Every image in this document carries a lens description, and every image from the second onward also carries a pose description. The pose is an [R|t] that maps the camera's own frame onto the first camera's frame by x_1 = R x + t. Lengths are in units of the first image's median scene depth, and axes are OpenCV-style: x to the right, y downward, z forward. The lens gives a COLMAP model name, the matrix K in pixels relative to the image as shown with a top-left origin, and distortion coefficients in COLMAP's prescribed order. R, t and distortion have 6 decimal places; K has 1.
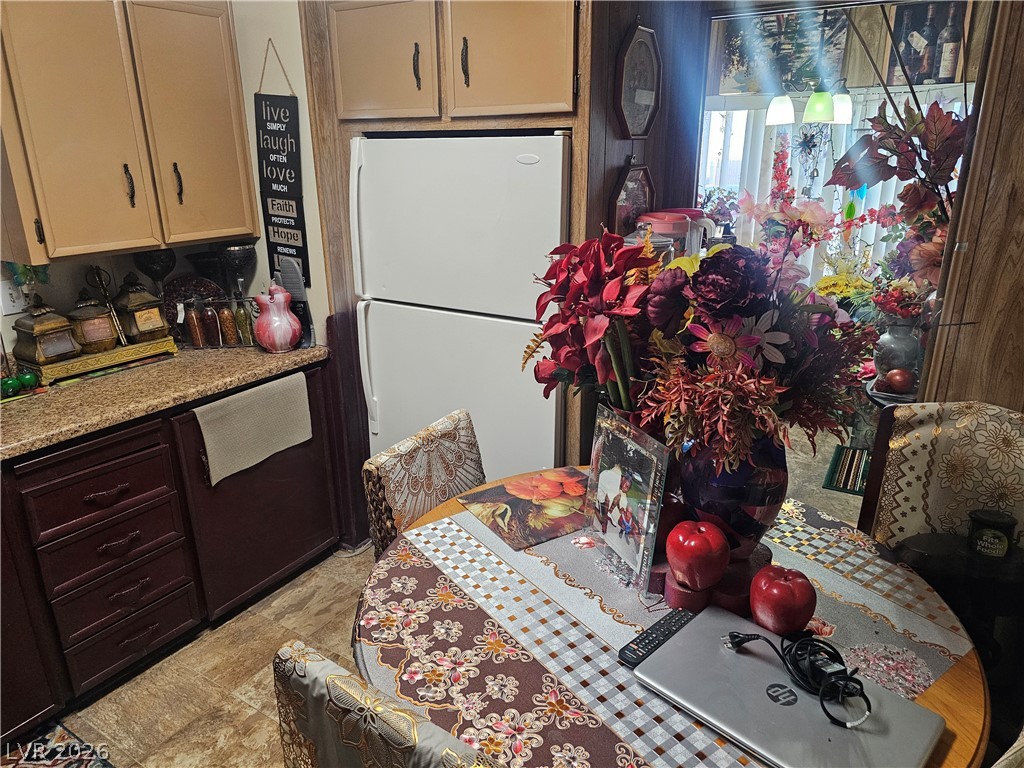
lens RADIAL K [[690.8, 0, 511.5], [0, 690.8, 379.6], [0, 0, 1]] dist [0.063346, -0.068646]
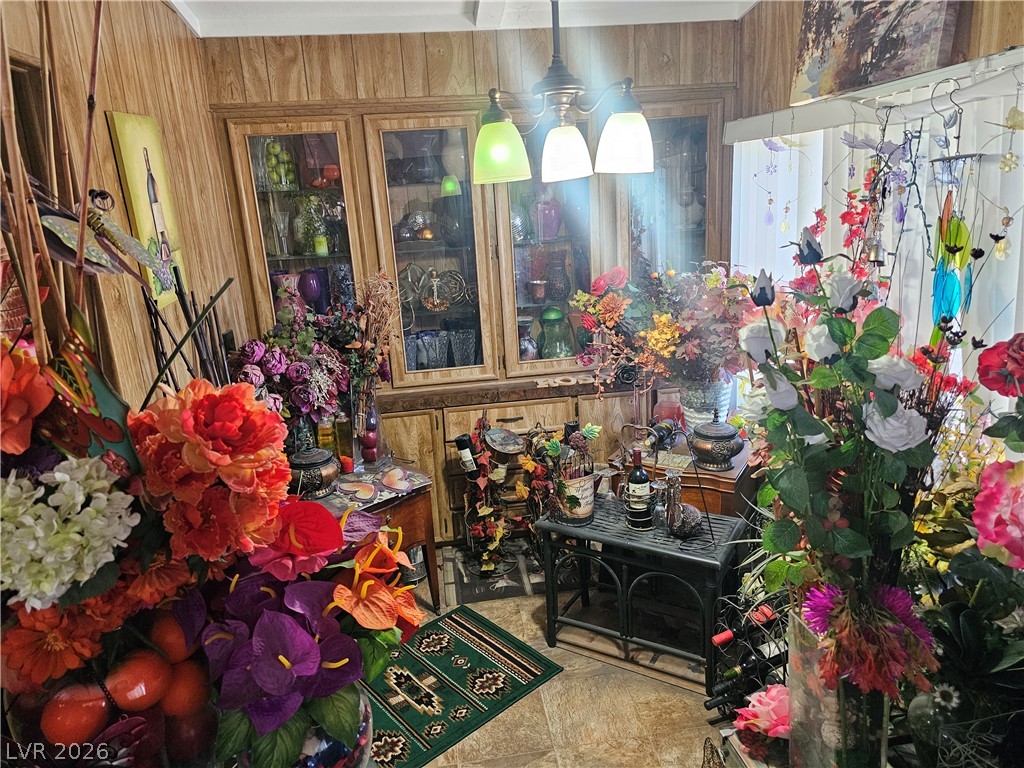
lens RADIAL K [[690.8, 0, 512.2], [0, 690.8, 381.3], [0, 0, 1]] dist [0.063346, -0.068646]
pose [[0.647090, 0.164080, -0.744548, 1.286121], [-0.190754, 0.980350, 0.050260, -0.382415], [0.738165, 0.109503, 0.665674, 1.047894]]
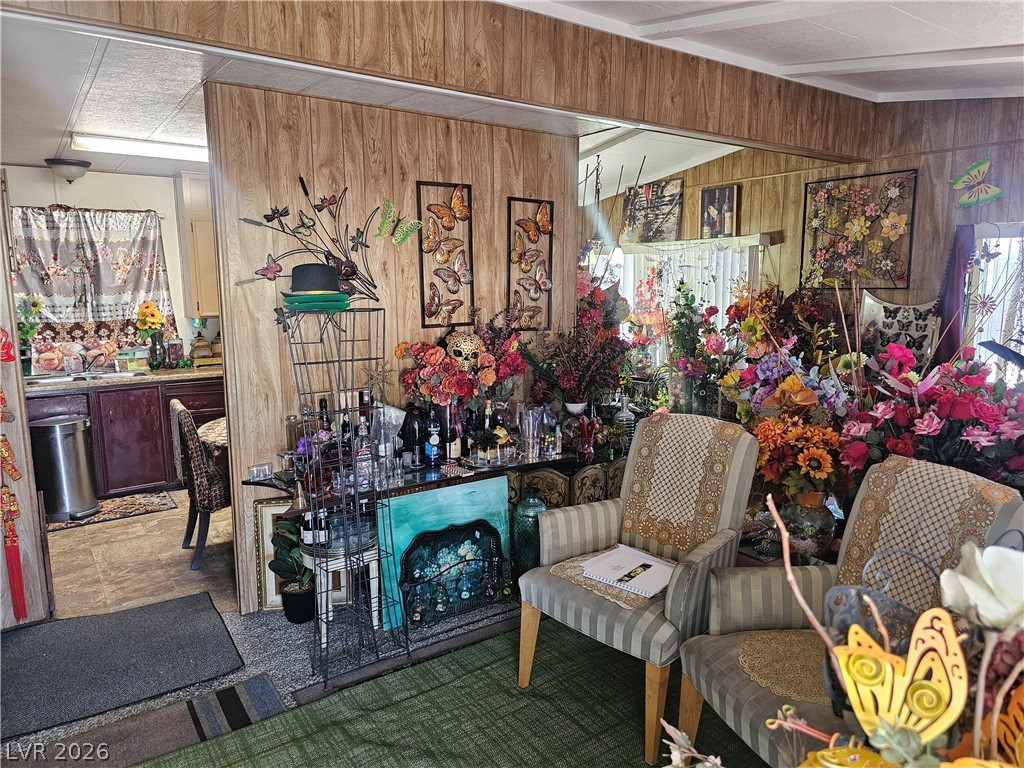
lens RADIAL K [[690.8, 0, 513.6], [0, 690.8, 379.6], [0, 0, 1]] dist [0.063346, -0.068646]
pose [[0.926722, 0.056771, -0.371434, 1.425742], [-0.119754, 0.981596, -0.148754, 0.310554], [0.356153, 0.182335, 0.916465, -0.947016]]
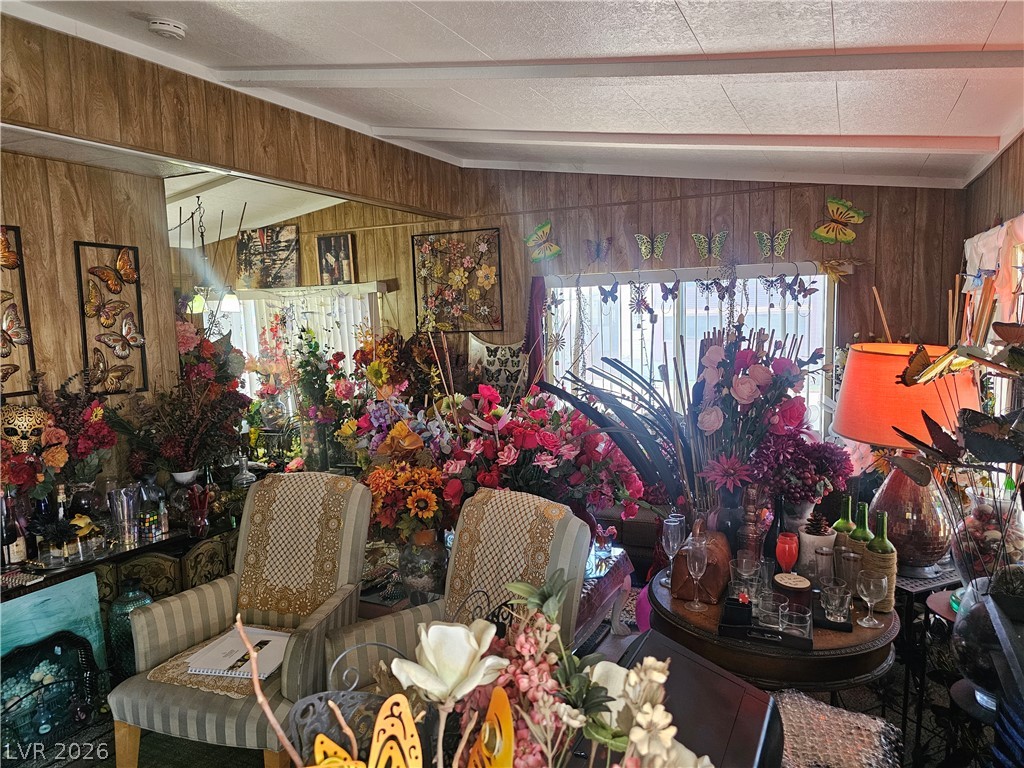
lens RADIAL K [[690.8, 0, 522.0], [0, 690.8, 385.3], [0, 0, 1]] dist [0.063346, -0.068646]
pose [[0.992050, -0.037297, 0.120191, 1.506373], [0.062046, 0.975882, -0.209297, 0.275482], [-0.109486, 0.215091, 0.970437, -0.935673]]
